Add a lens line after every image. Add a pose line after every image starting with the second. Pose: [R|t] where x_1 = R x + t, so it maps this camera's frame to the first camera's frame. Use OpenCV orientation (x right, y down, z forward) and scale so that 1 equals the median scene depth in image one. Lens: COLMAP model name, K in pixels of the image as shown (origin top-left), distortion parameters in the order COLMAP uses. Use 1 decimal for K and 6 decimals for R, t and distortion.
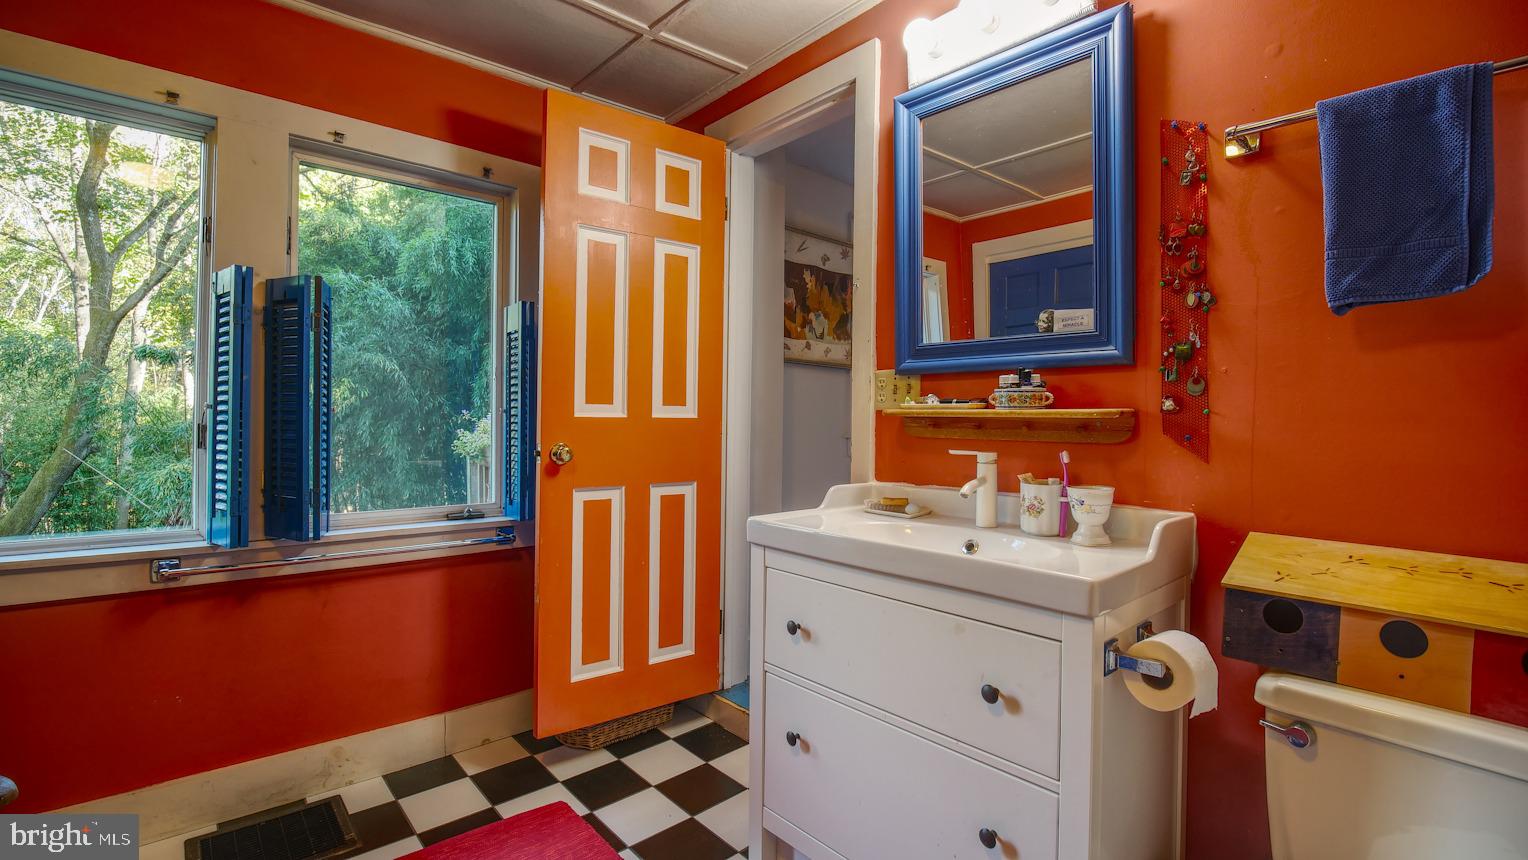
lens RADIAL K [[676.1, 0, 762.7], [0, 676.1, 416.8], [0, 0, 1]] dist [-0.020172, -0.000444]
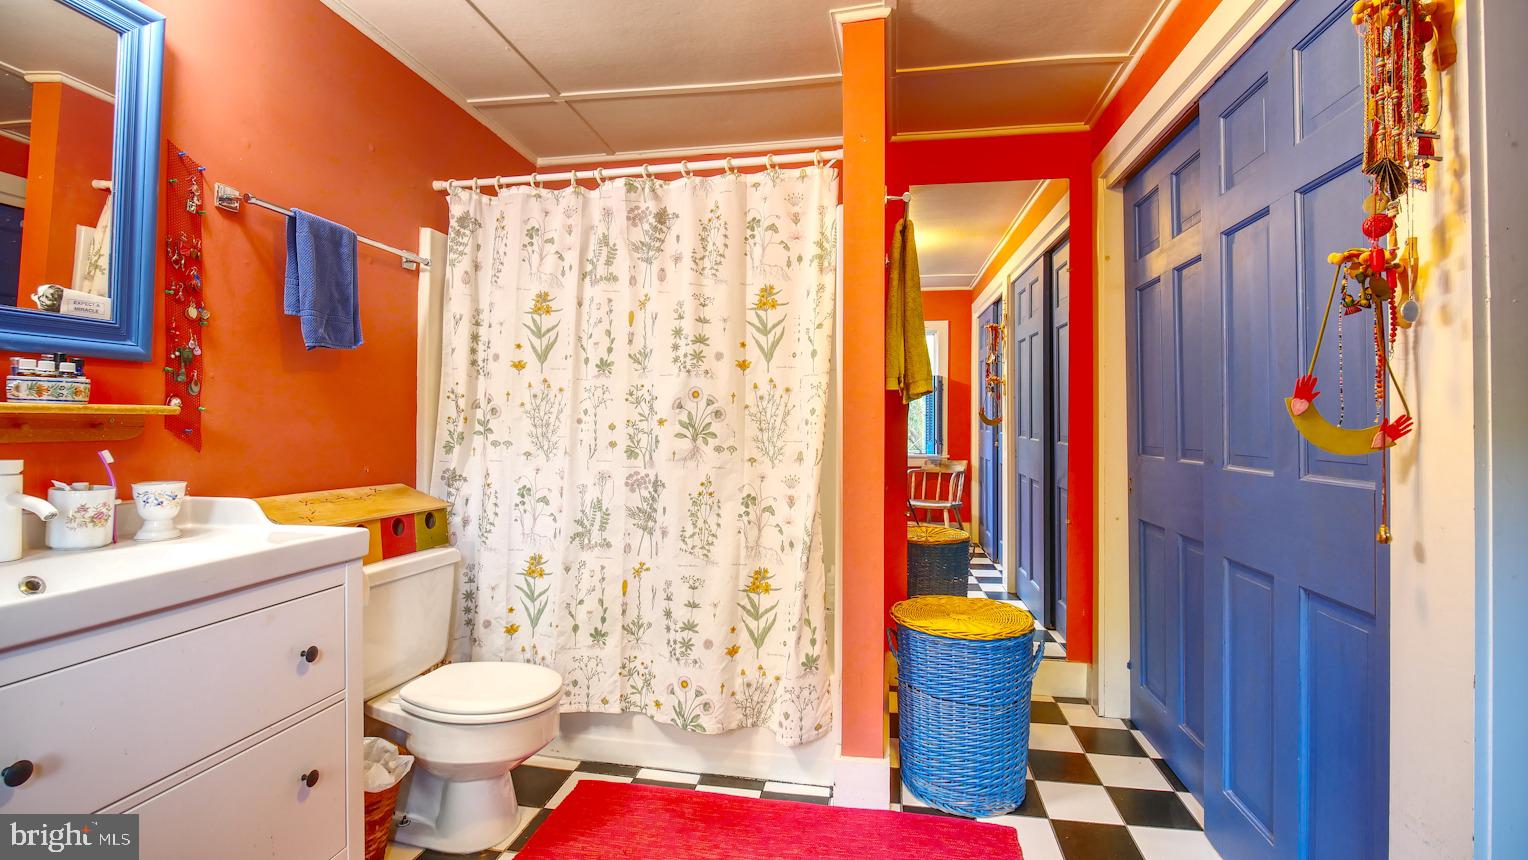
lens RADIAL K [[676.1, 0, 762.7], [0, 676.1, 416.8], [0, 0, 1]] dist [-0.020172, -0.000444]
pose [[-0.612206, -0.007937, 0.790658, -0.841484], [-0.013665, 0.999906, -0.000543, -0.006753], [-0.790580, -0.011137, -0.612258, 0.878978]]
